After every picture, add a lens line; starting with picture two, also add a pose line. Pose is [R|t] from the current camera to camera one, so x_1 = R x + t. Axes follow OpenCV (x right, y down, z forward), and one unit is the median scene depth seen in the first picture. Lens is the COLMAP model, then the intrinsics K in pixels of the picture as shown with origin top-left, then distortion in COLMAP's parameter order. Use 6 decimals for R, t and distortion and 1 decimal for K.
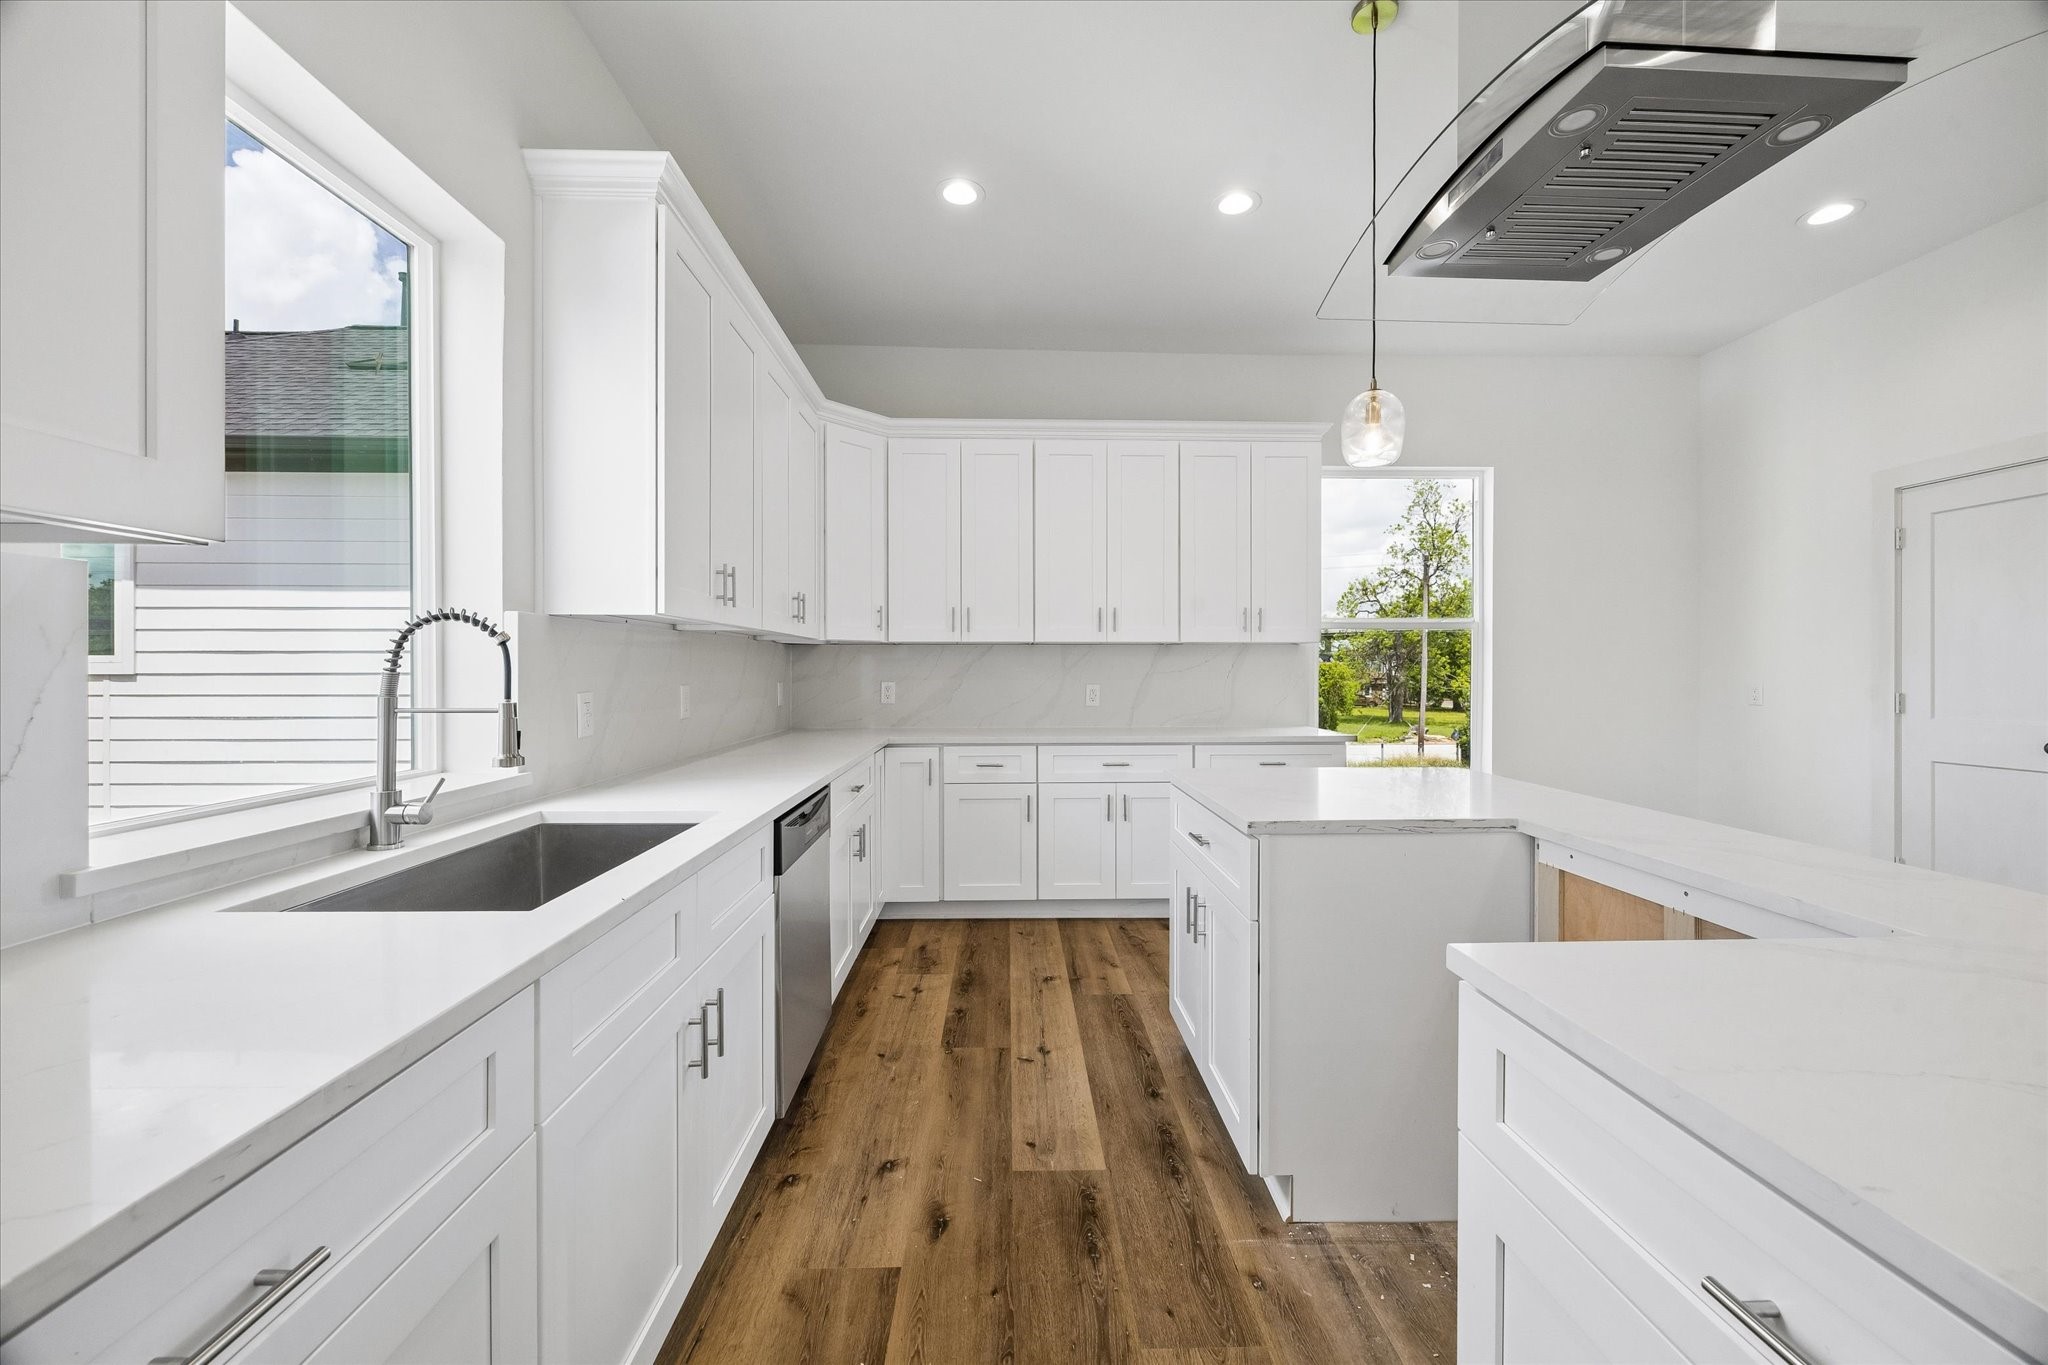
lens RADIAL K [[771.9, 0, 1022.9], [0, 771.9, 675.4], [0, 0, 1]] dist [-0.000466, -0.000272]
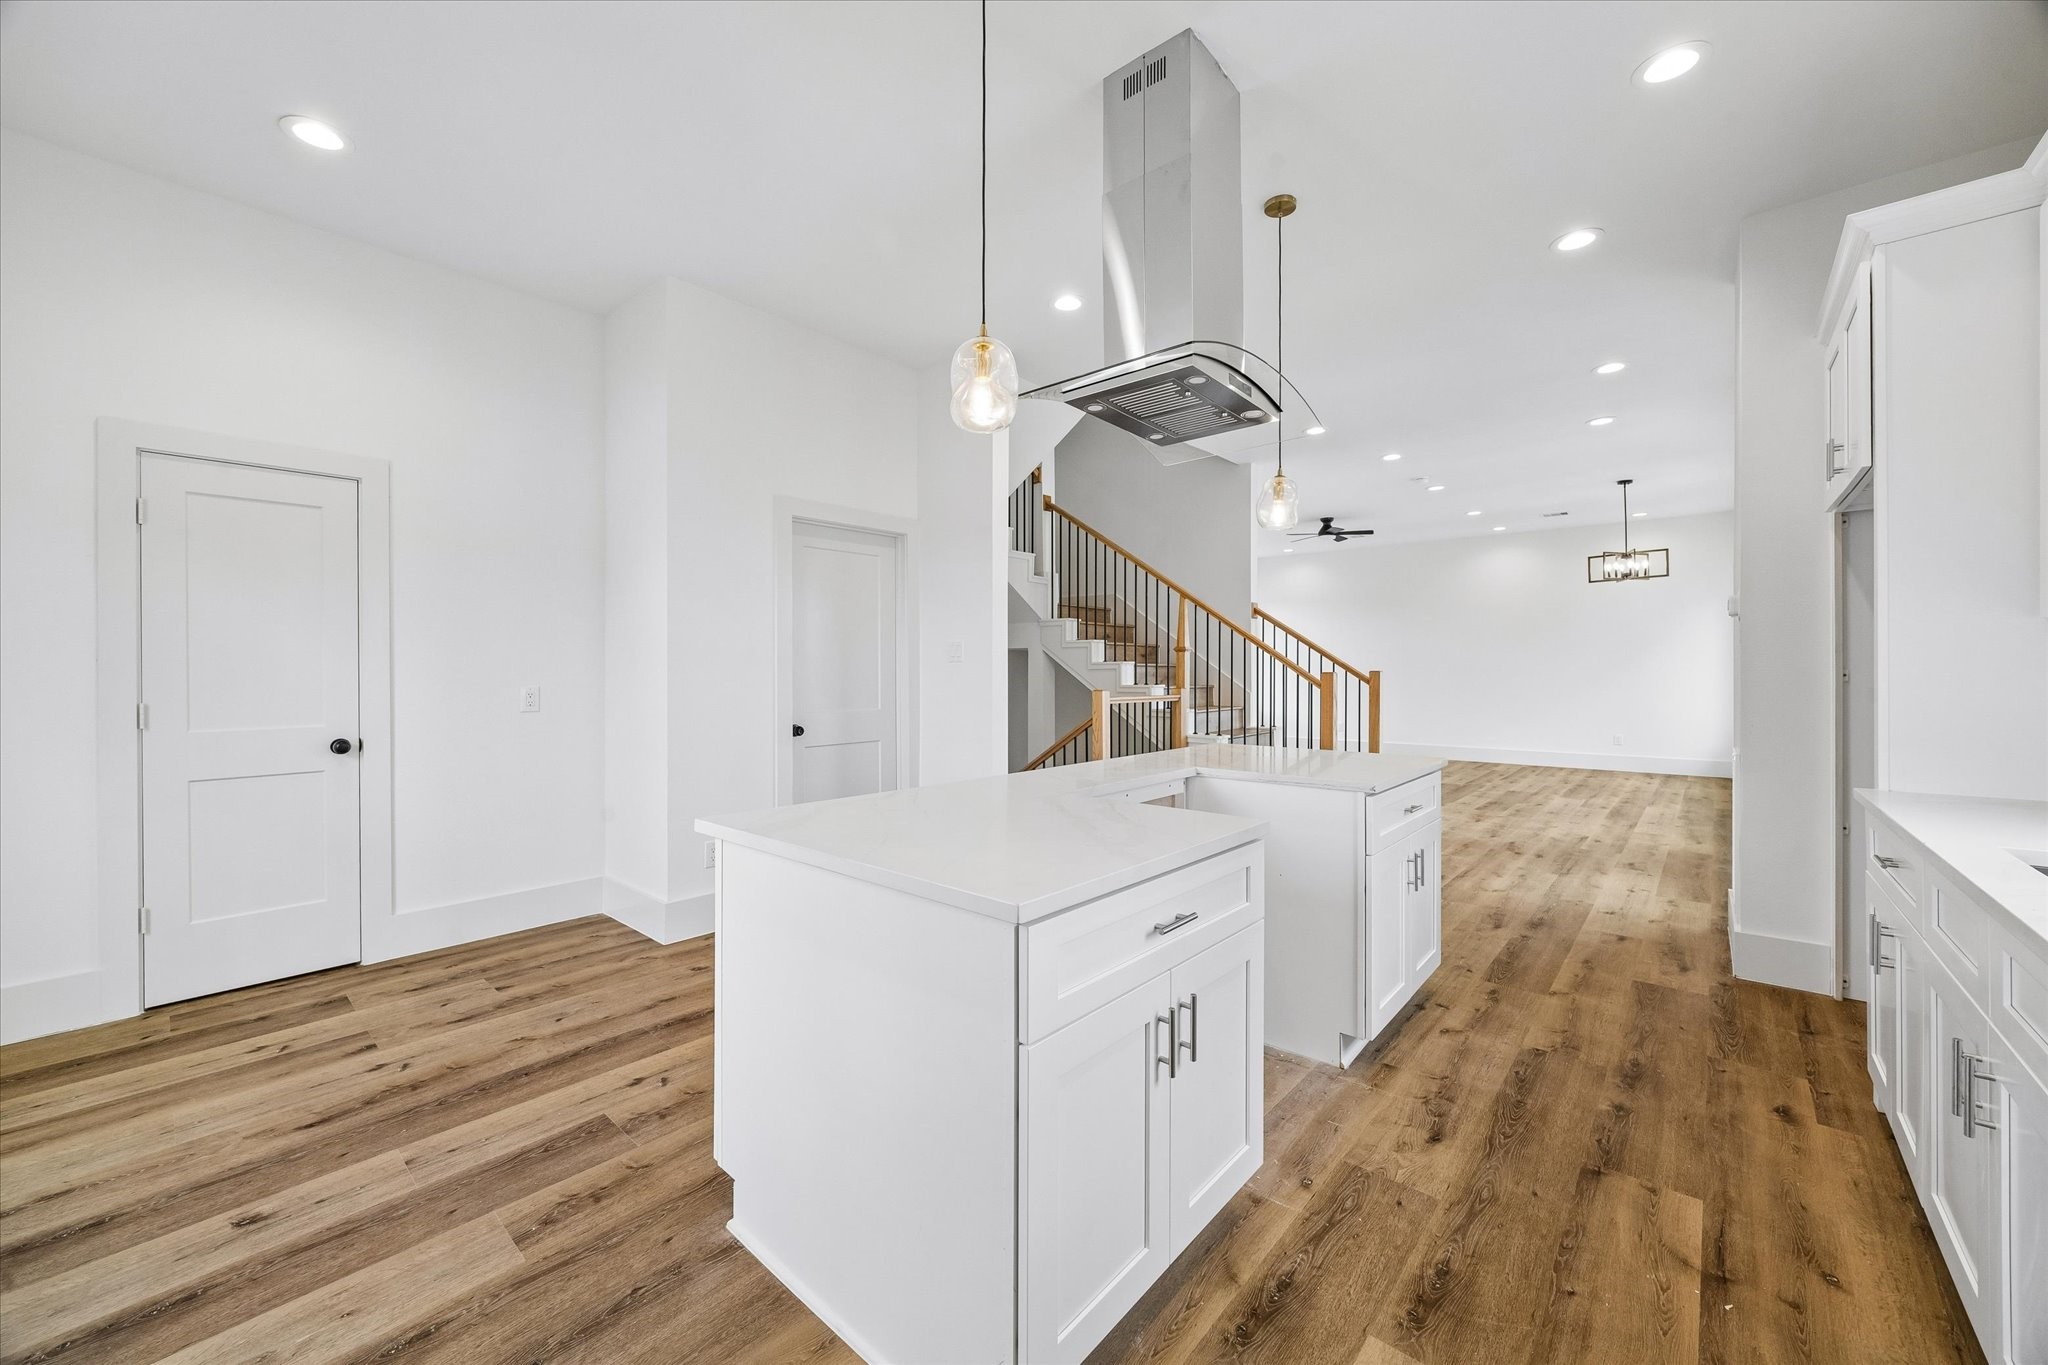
lens RADIAL K [[771.9, 0, 1028.6], [0, 771.9, 671.7], [0, 0, 1]] dist [-0.000466, -0.000272]
pose [[-0.731318, -0.000856, 0.682036, -0.179074], [0.005442, 0.999960, 0.007090, -0.021534], [-0.682015, 0.008897, -0.731284, 1.934786]]
